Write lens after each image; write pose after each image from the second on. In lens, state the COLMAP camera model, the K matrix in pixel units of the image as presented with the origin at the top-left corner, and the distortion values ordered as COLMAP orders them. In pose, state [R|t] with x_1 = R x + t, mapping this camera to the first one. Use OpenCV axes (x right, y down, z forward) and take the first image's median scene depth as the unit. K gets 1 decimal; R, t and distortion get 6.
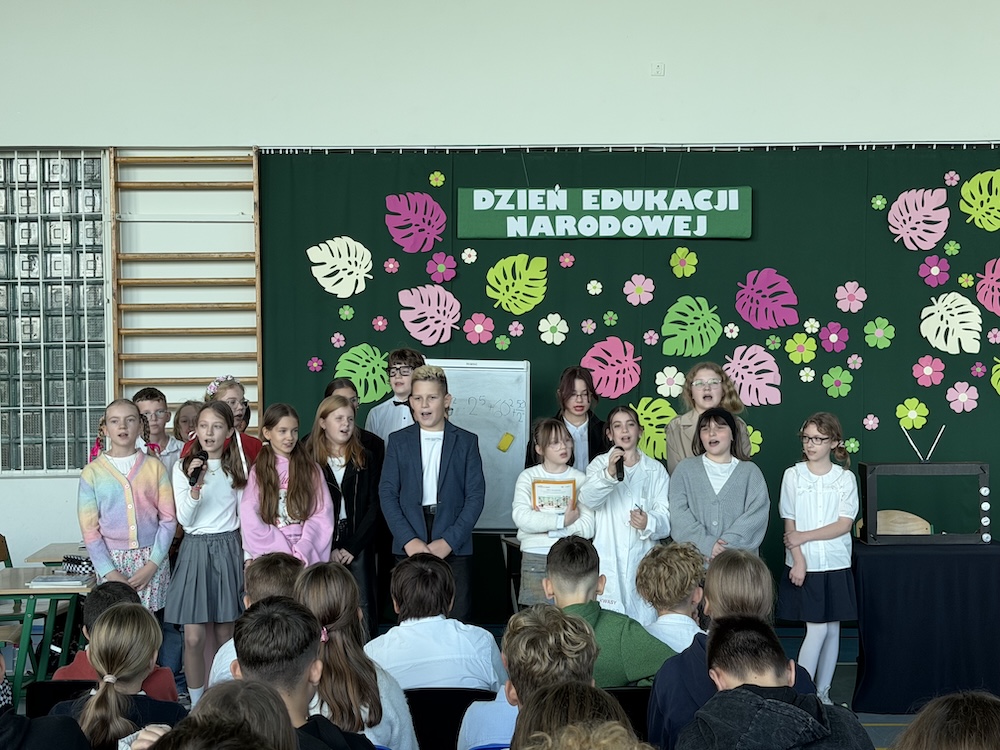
lens RADIAL K [[1578.4, 0, 499.5], [0, 1578.4, 367.7], [0, 0, 1]] dist [0.147791, 0.000000]
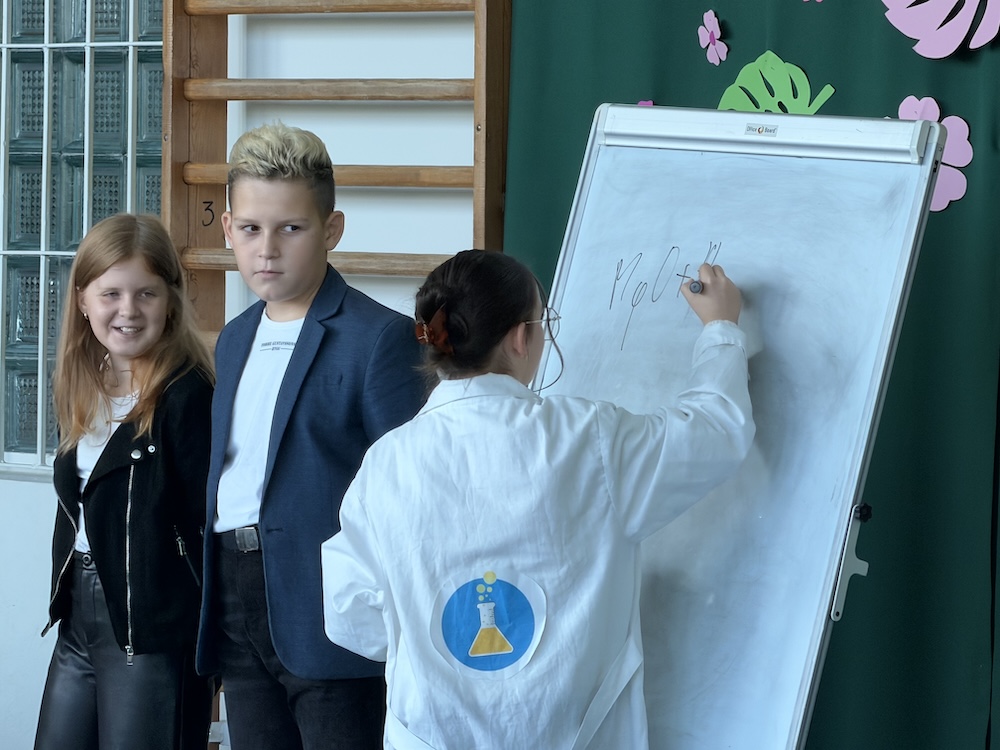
lens RADIAL K [[6020.9, 0, 503.3], [0, 6020.9, 372.8], [0, 0, 1]] dist [0.143492, 0.000000]
pose [[0.656477, 0.047697, -0.752837, 0.641395], [-0.024192, 0.998817, 0.042186, -0.002907], [0.753958, -0.009481, 0.656854, 0.309780]]
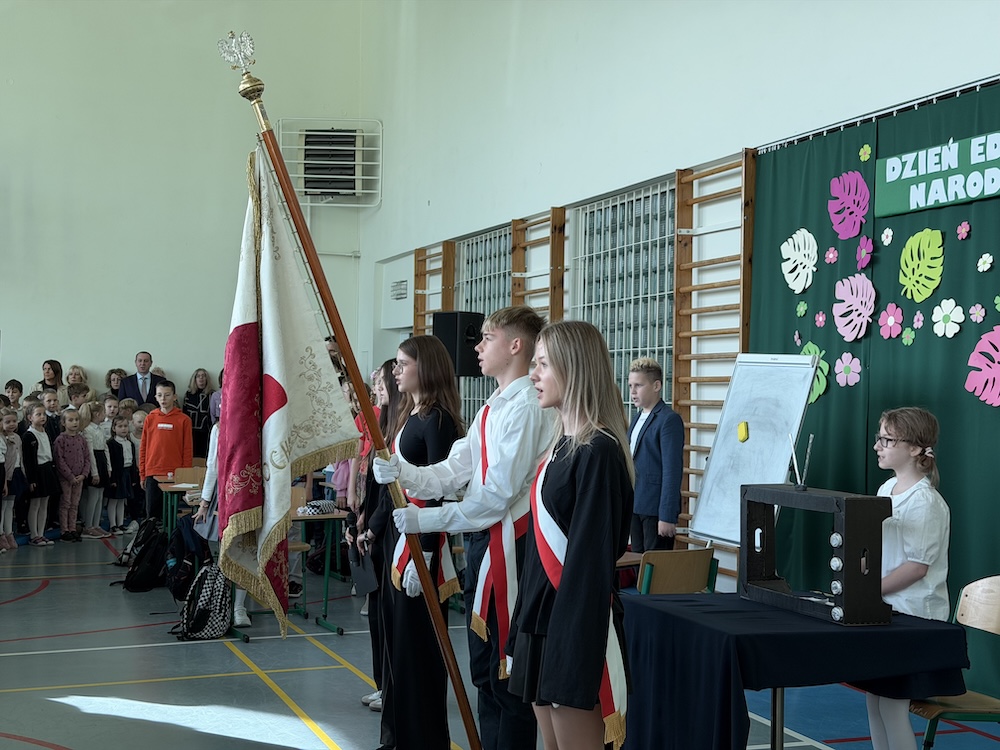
lens RADIAL K [[1387.4, 0, 493.7], [0, 1387.4, 371.6], [0, 0, 1]] dist [0.115503, 0.000000]
pose [[0.359673, 0.000311, -0.933078, 0.617837], [-0.022480, 0.999713, -0.008332, 0.013854], [0.932807, 0.023972, 0.359577, 0.529977]]
